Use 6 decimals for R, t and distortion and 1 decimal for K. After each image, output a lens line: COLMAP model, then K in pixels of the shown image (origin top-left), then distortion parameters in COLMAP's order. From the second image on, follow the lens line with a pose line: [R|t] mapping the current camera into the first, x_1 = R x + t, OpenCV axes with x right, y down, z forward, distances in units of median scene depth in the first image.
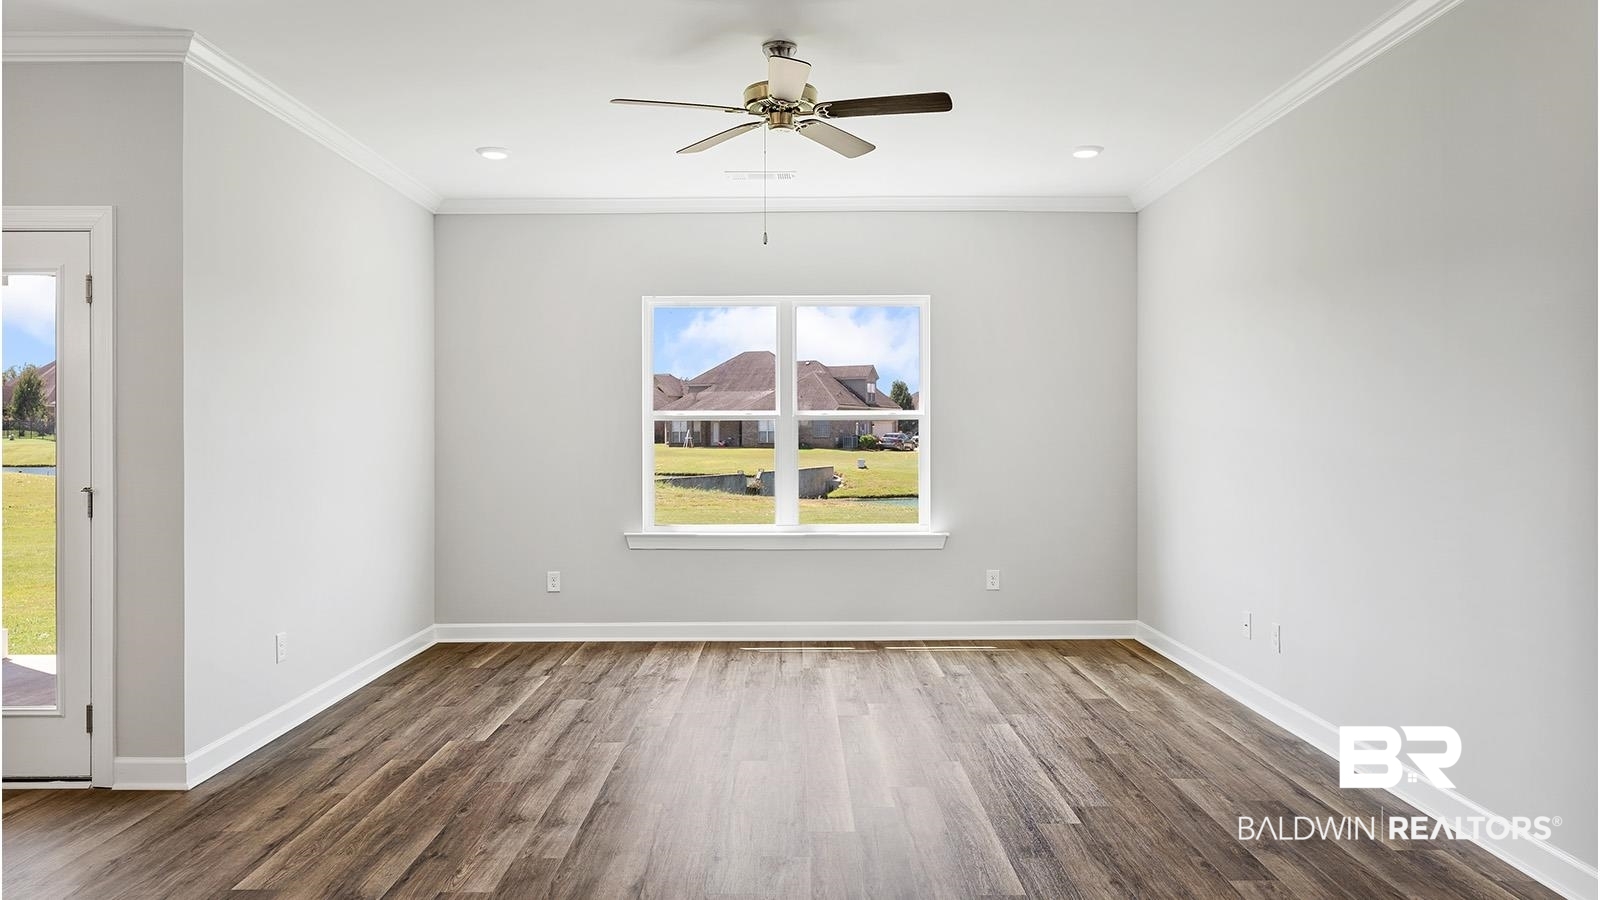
lens RADIAL K [[1096.5, 0, 795.6], [0, 1096.5, 433.9], [0, 0, 1]] dist [0.002119, 0.001786]
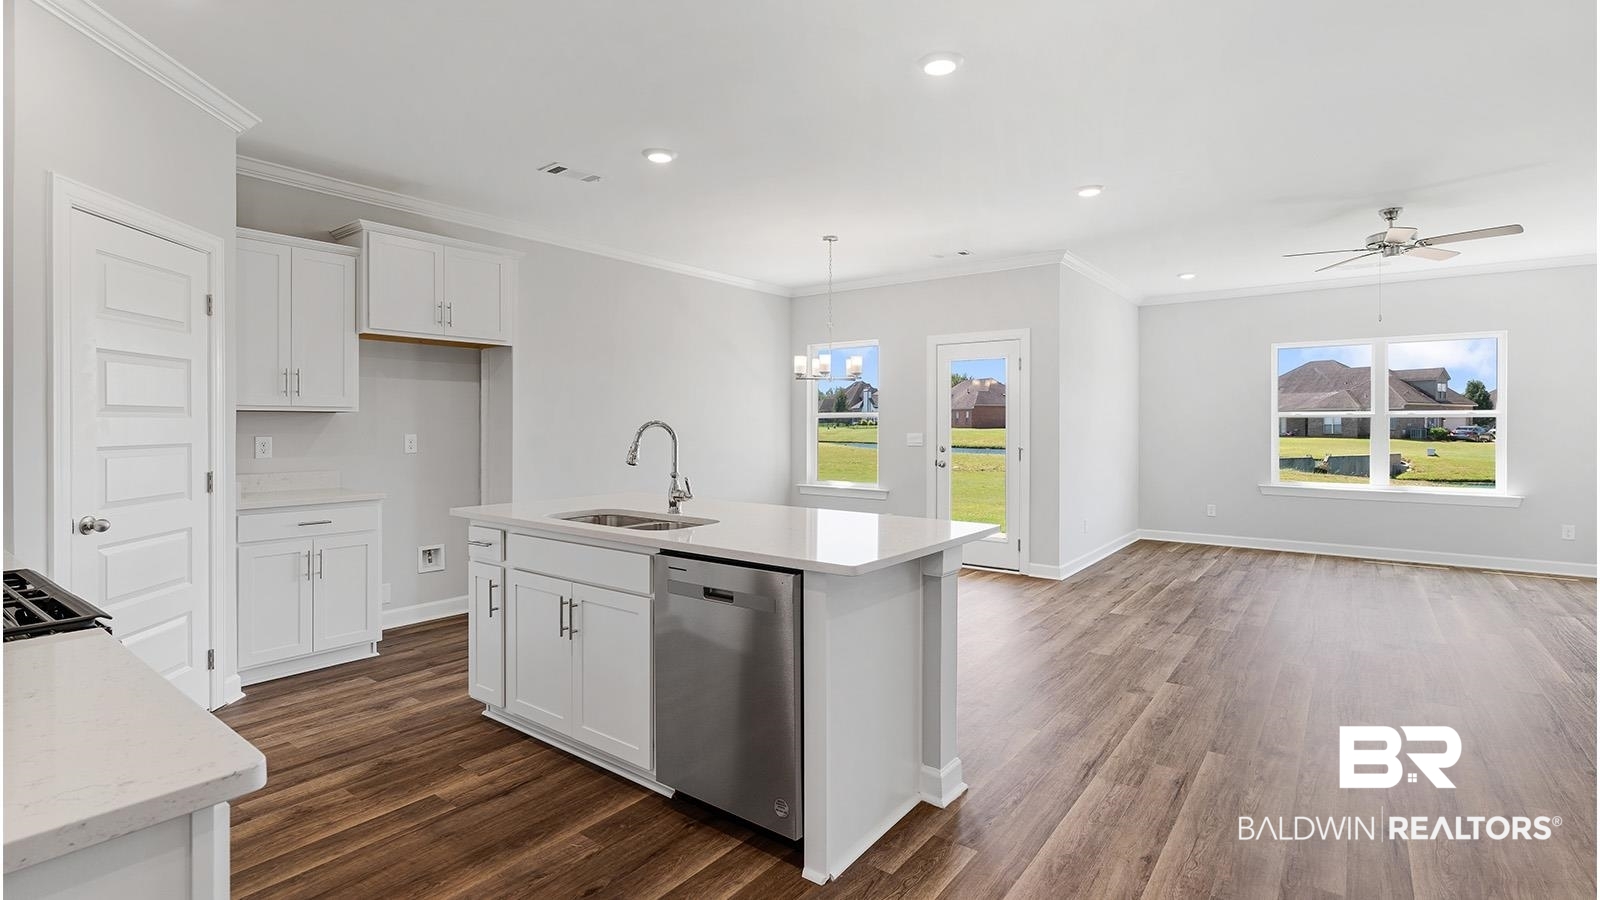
lens RADIAL K [[730.6, 0, 802.5], [0, 730.6, 427.4], [0, 0, 1]] dist [-0.008697, 0.001321]
pose [[0.794857, 0.005467, -0.606772, -0.041613], [-0.003814, 0.999985, 0.004013, 0.000123], [0.606785, -0.000876, 0.794865, -0.379562]]
